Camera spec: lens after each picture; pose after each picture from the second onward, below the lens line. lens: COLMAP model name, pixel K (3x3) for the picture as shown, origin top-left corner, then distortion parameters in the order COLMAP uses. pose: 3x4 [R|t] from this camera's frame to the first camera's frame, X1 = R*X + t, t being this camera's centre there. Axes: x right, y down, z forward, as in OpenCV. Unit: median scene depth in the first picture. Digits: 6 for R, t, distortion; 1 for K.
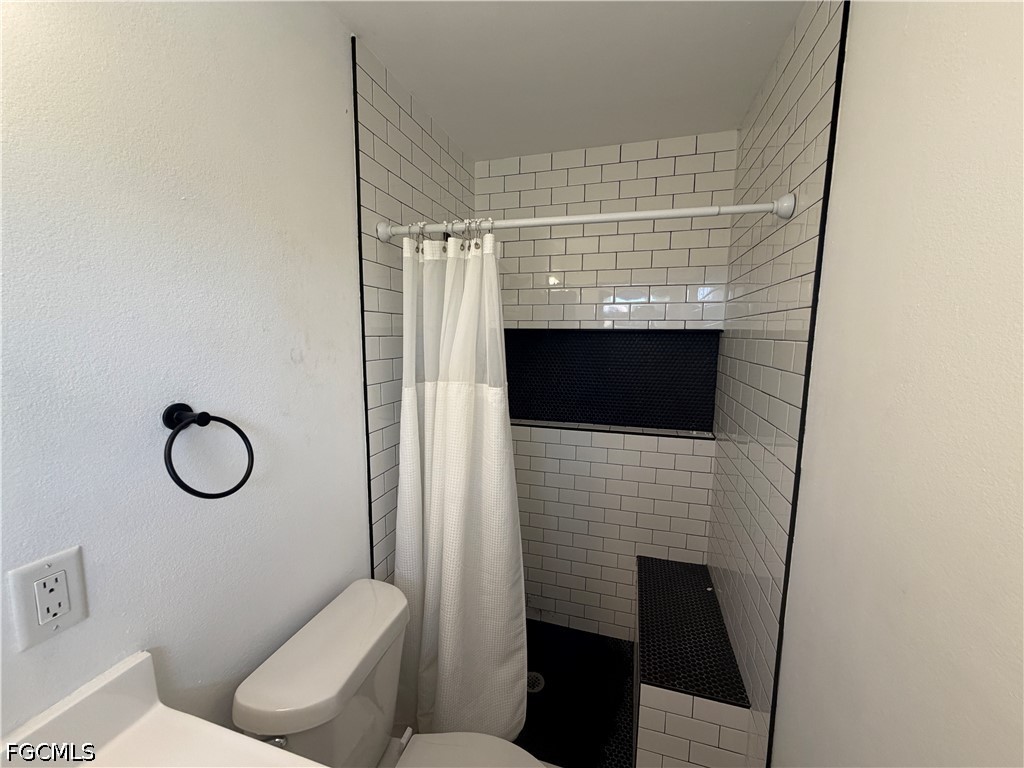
lens RADIAL K [[407.6, 0, 509.5], [0, 407.6, 386.4], [0, 0, 1]] dist [0.002245, 0.000054]
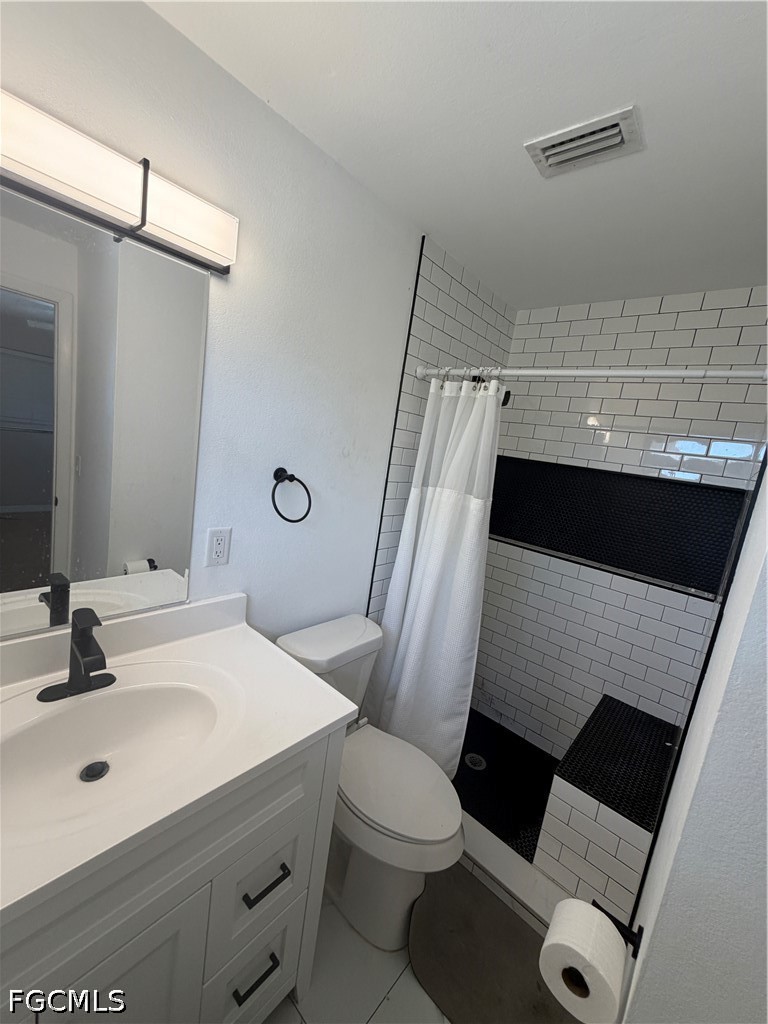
lens RADIAL K [[407.6, 0, 382.4], [0, 407.6, 508.2], [0, 0, 1]] dist [0.002245, 0.000054]
pose [[0.902330, 0.186828, -0.388453, 0.190096], [-0.188769, 0.981448, 0.033545, 0.043014], [0.387514, 0.043059, 0.920858, -0.281123]]
